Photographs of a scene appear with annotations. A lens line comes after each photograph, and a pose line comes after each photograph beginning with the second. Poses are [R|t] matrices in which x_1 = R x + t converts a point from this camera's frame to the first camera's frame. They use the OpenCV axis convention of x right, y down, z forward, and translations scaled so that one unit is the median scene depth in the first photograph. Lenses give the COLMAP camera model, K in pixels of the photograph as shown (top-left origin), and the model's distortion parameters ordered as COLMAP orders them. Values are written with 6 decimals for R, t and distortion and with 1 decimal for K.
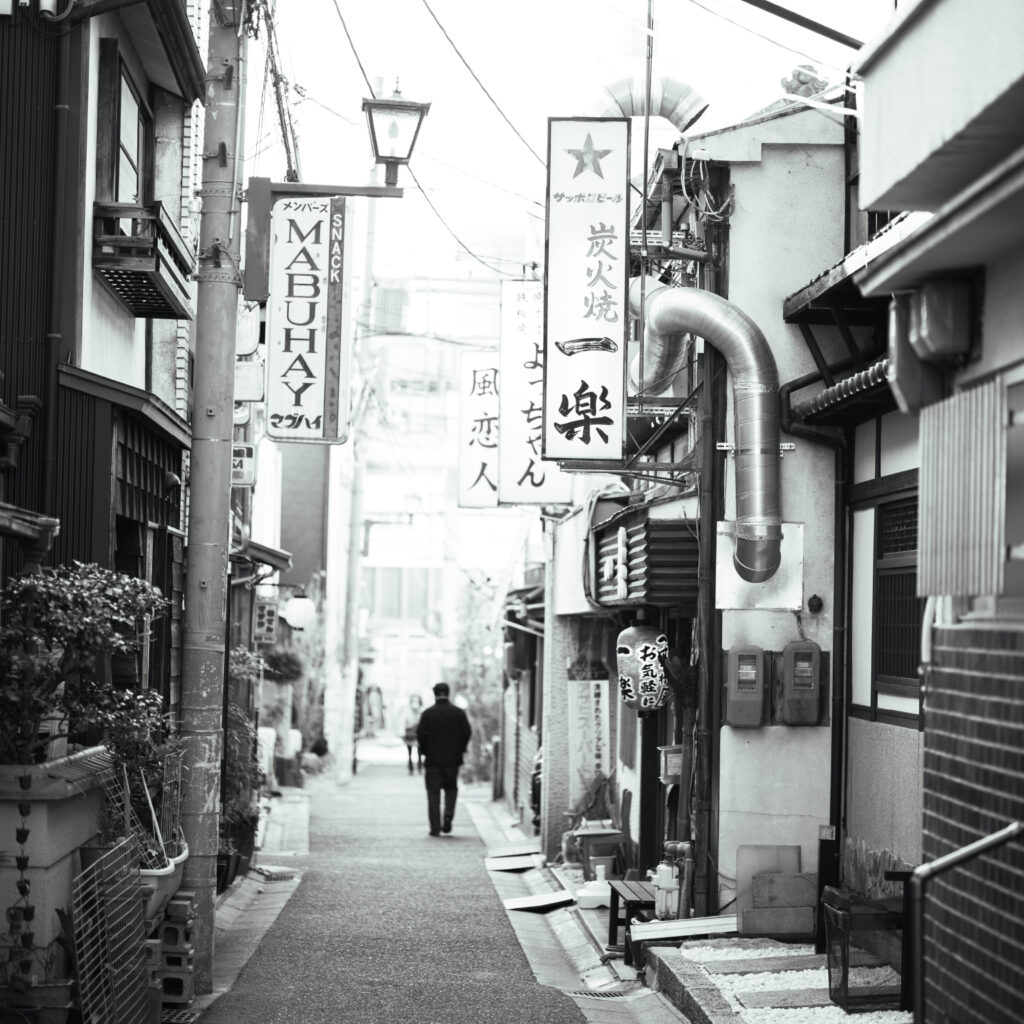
lens RADIAL K [[3407.3, 0, 512.0], [0, 3407.3, 512.0], [0, 0, 1]] dist [0.010486, 0.535088]
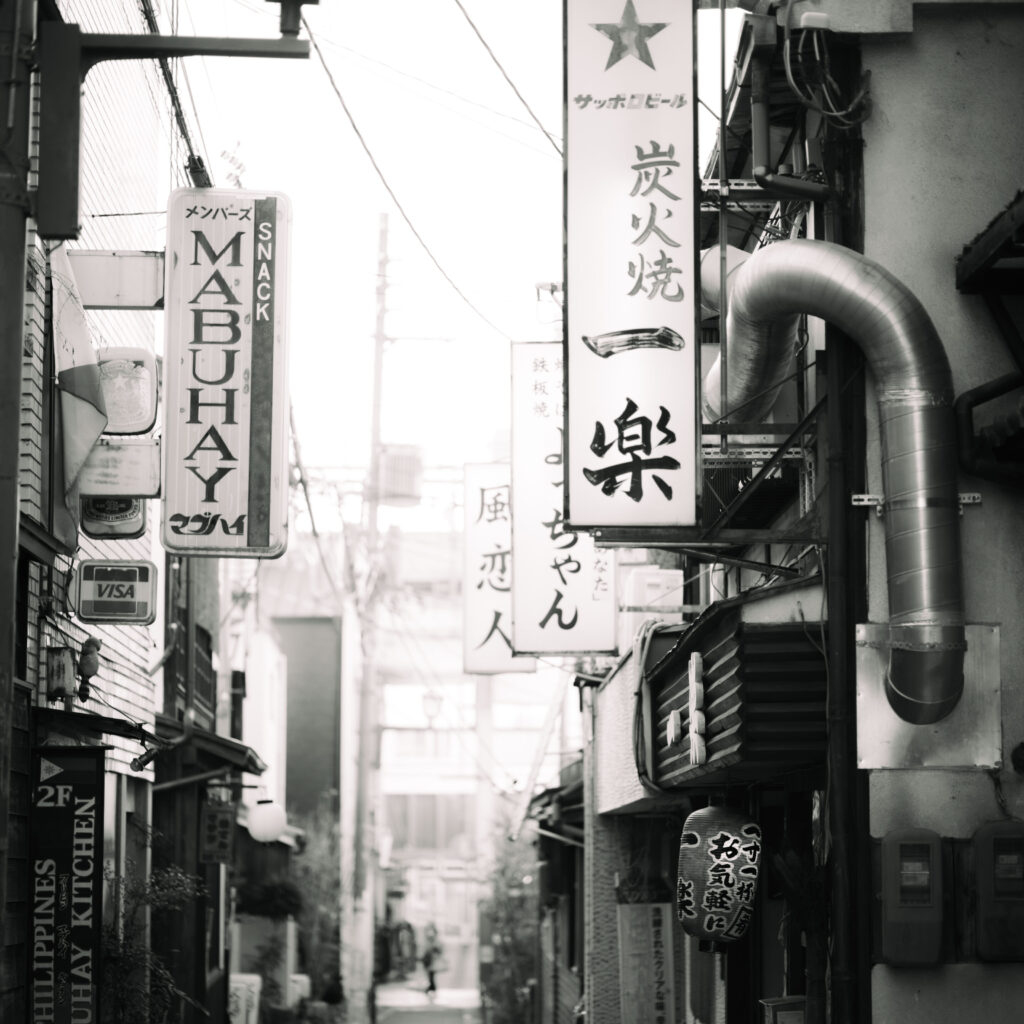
lens RADIAL K [[3407.3, 0, 512.0], [0, 3407.3, 512.0], [0, 0, 1]] dist [0.010486, 0.535088]
pose [[0.999714, -0.020449, -0.012415, 0.006890], [0.019545, 0.997422, -0.069048, 0.022646], [0.013795, 0.068786, 0.997536, 0.381517]]
